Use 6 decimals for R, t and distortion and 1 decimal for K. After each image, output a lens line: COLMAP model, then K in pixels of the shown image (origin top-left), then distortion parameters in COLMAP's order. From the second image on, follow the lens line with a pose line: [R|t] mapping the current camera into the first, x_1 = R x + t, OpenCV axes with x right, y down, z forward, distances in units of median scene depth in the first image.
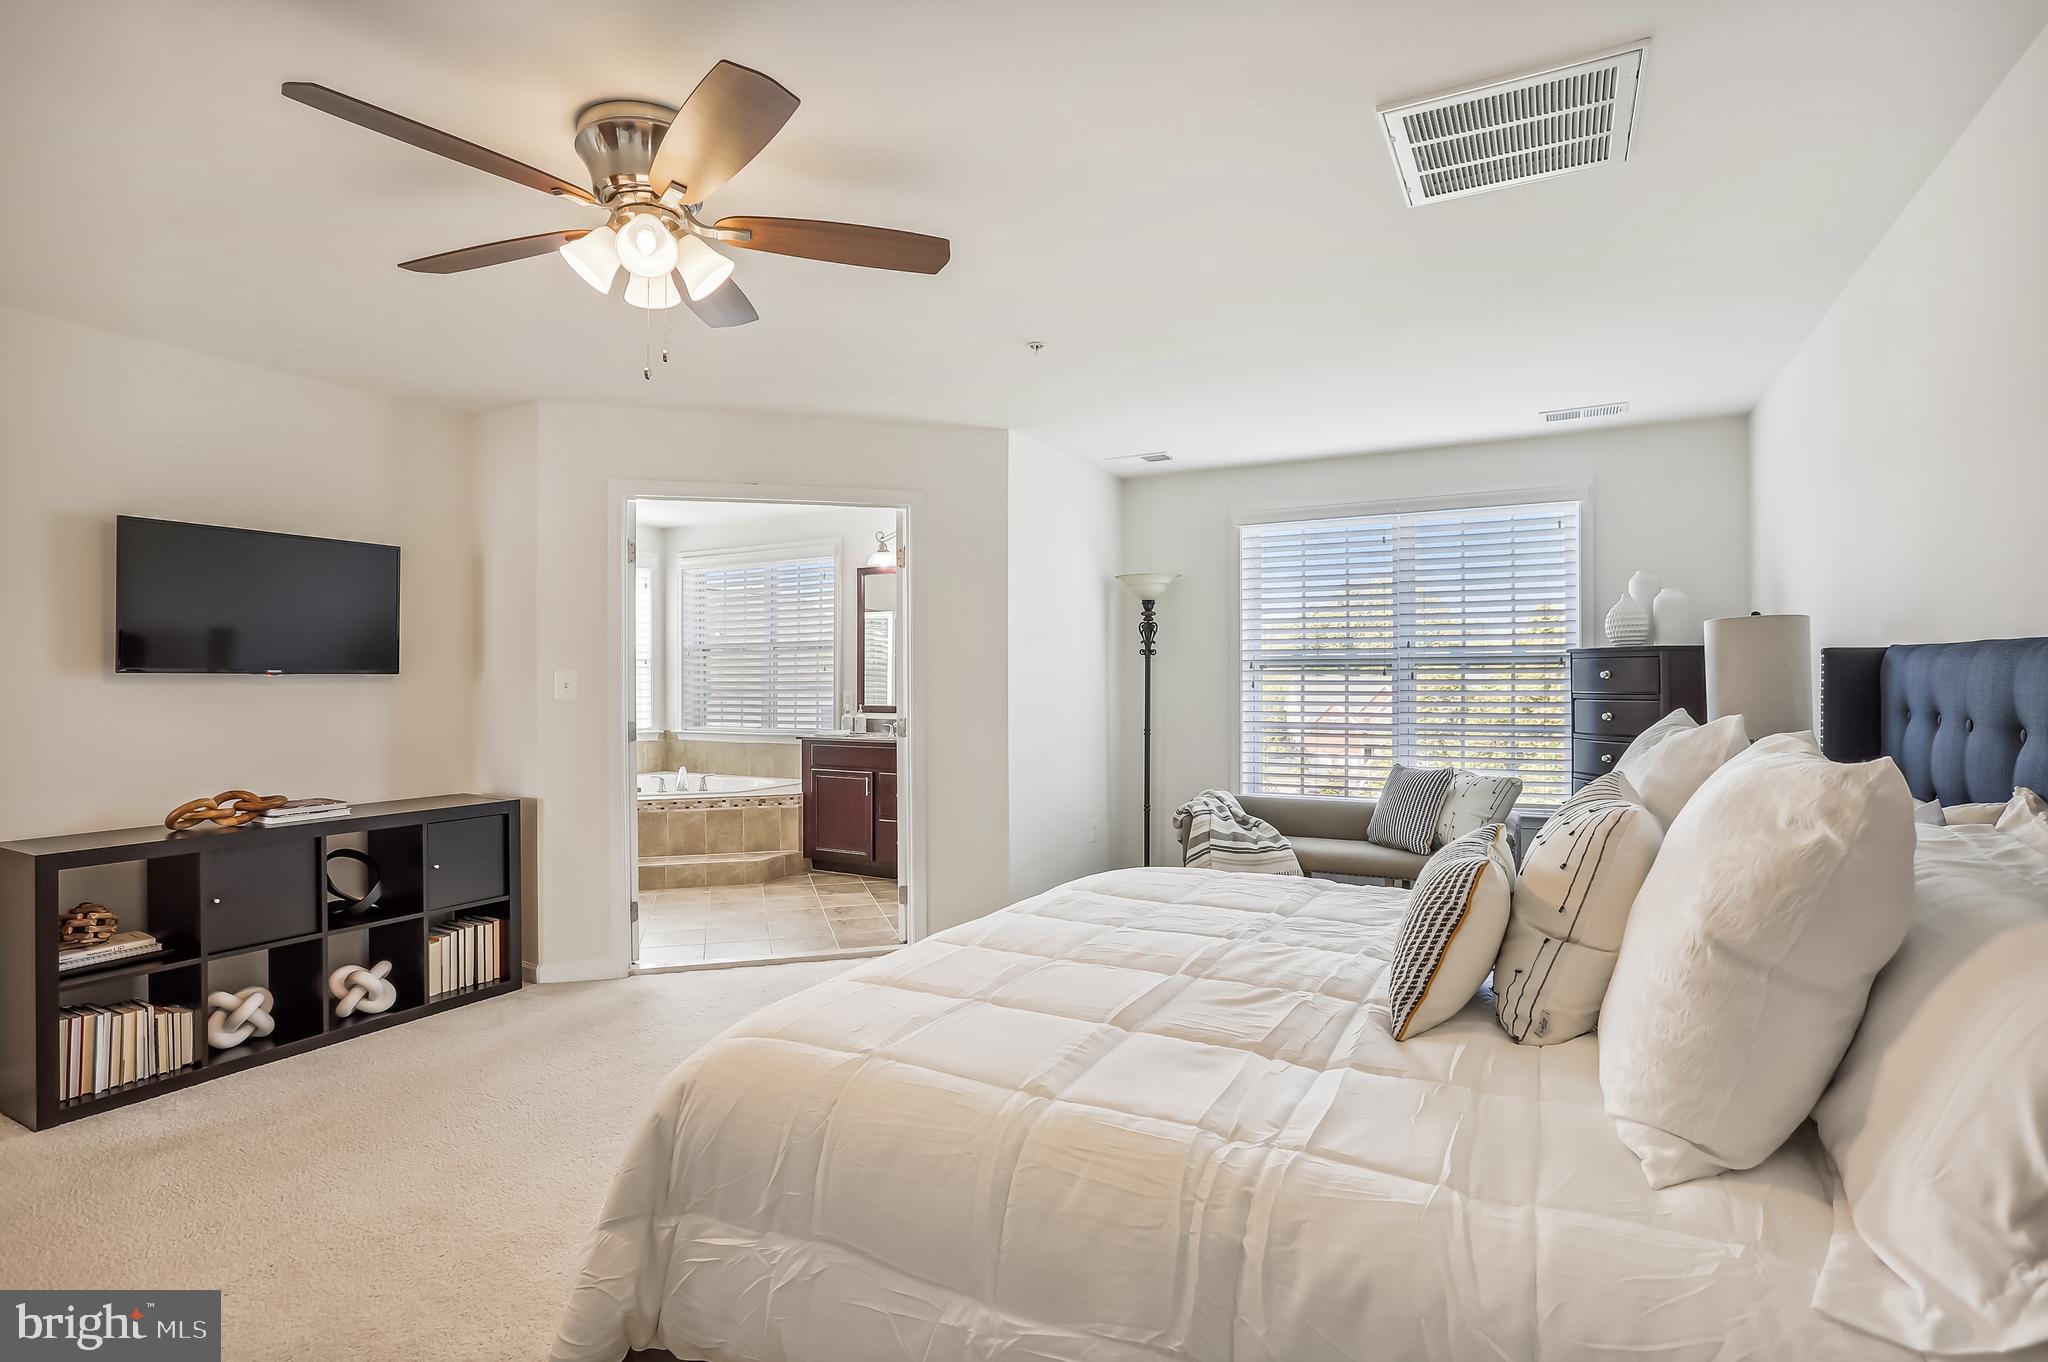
lens RADIAL K [[1013.3, 0, 992.3], [0, 1013.3, 670.3], [0, 0, 1]] dist [-0.001363, -0.000072]
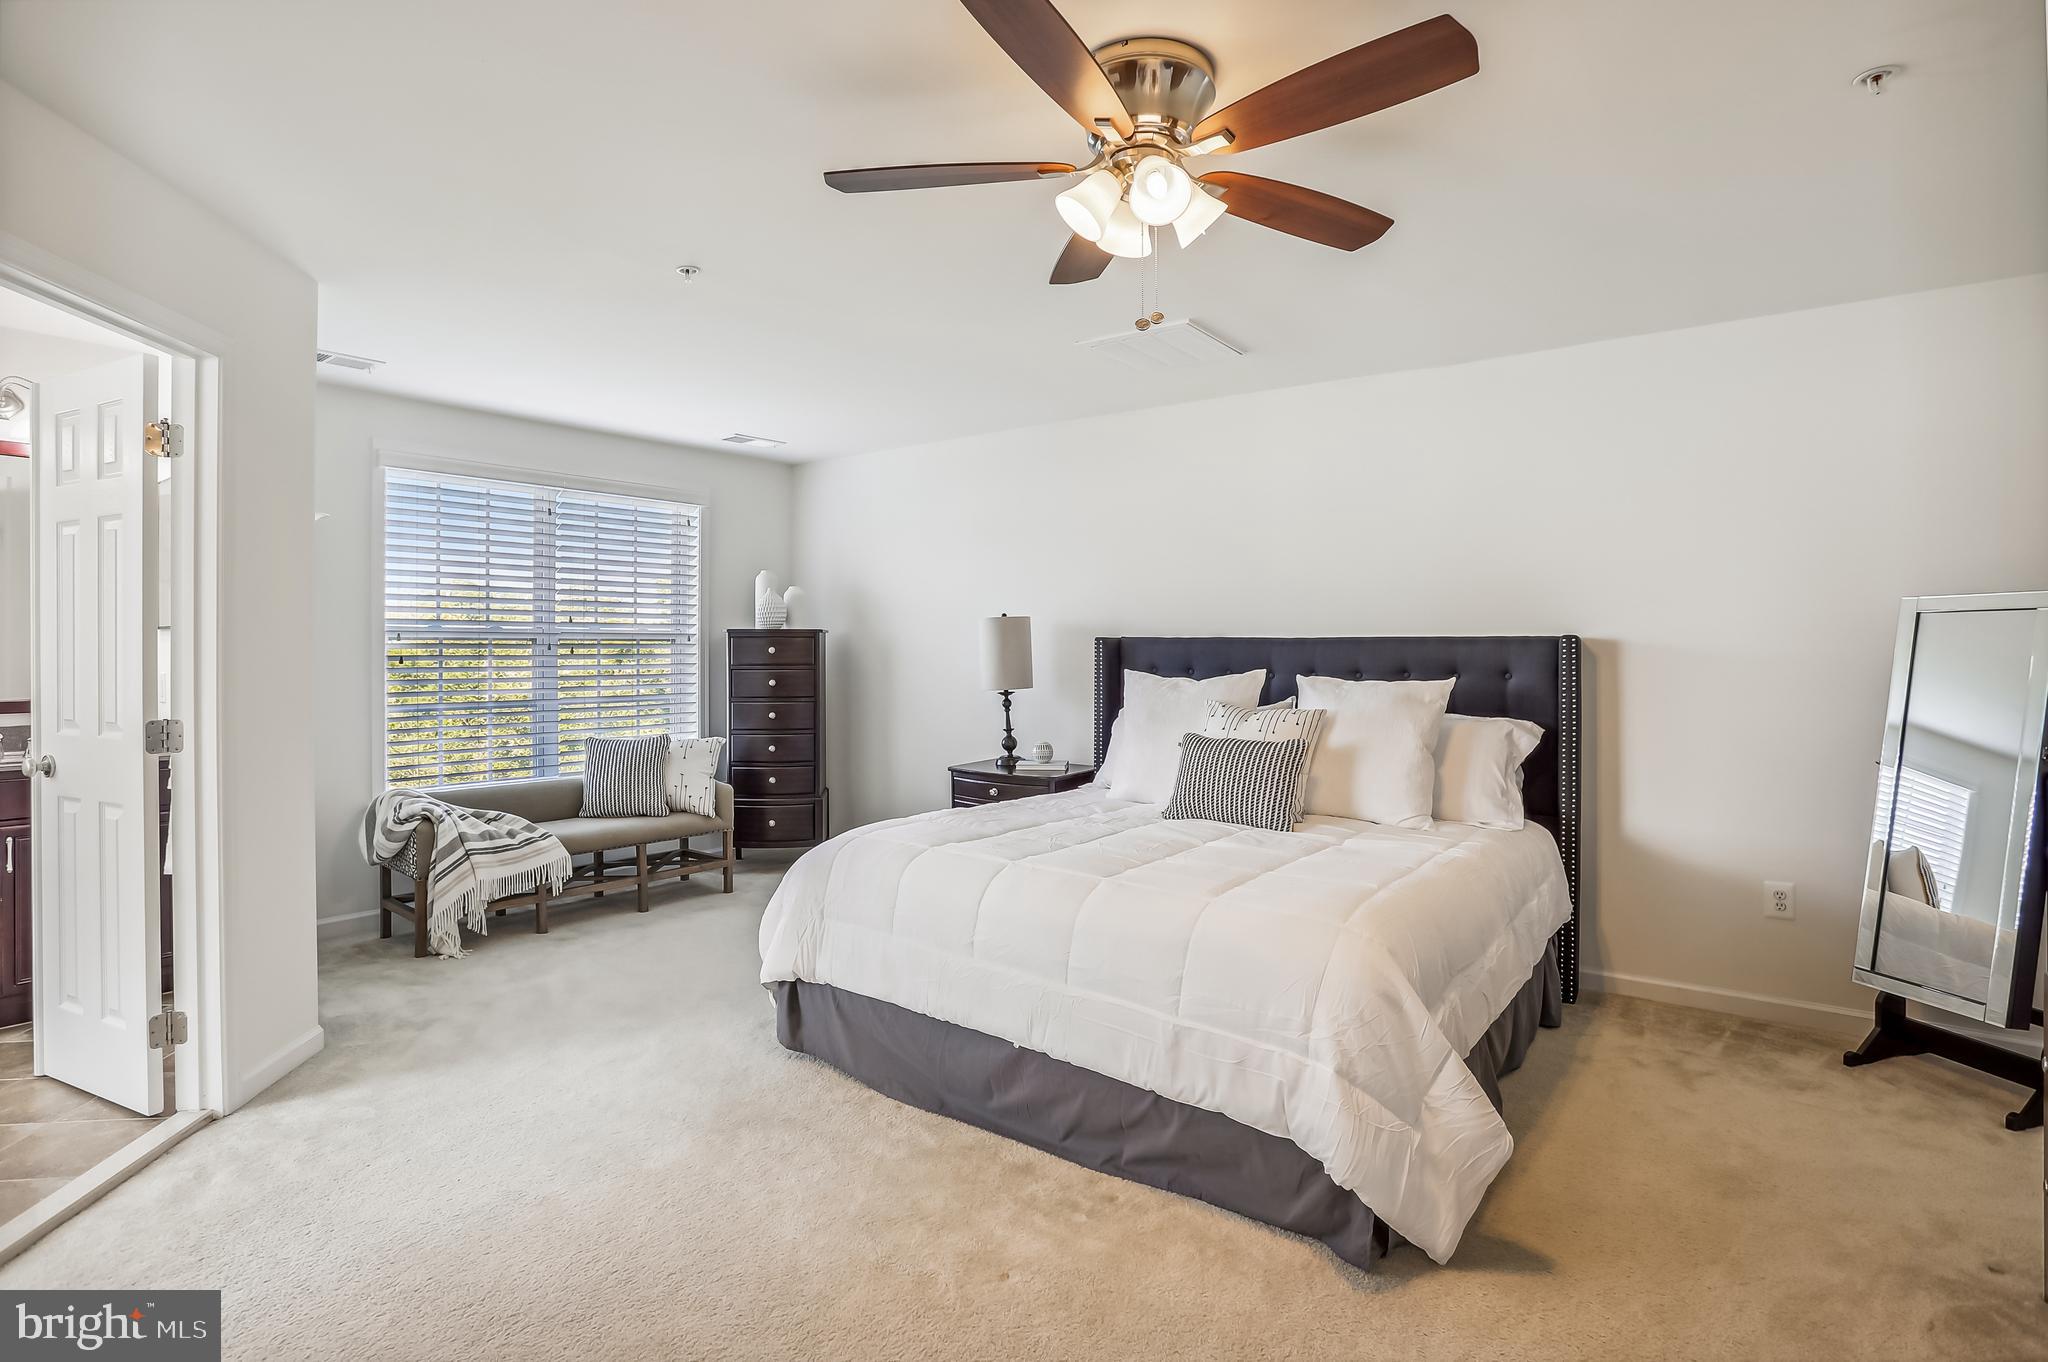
lens RADIAL K [[1046.2, 0, 1023.6], [0, 1046.2, 656.1], [0, 0, 1]] dist [-0.029630, 0.000219]
pose [[0.137788, -0.000048, 0.990462, -0.587370], [-0.008017, 0.999967, 0.001164, 0.006883], [-0.990429, -0.008101, 0.137783, 0.436531]]
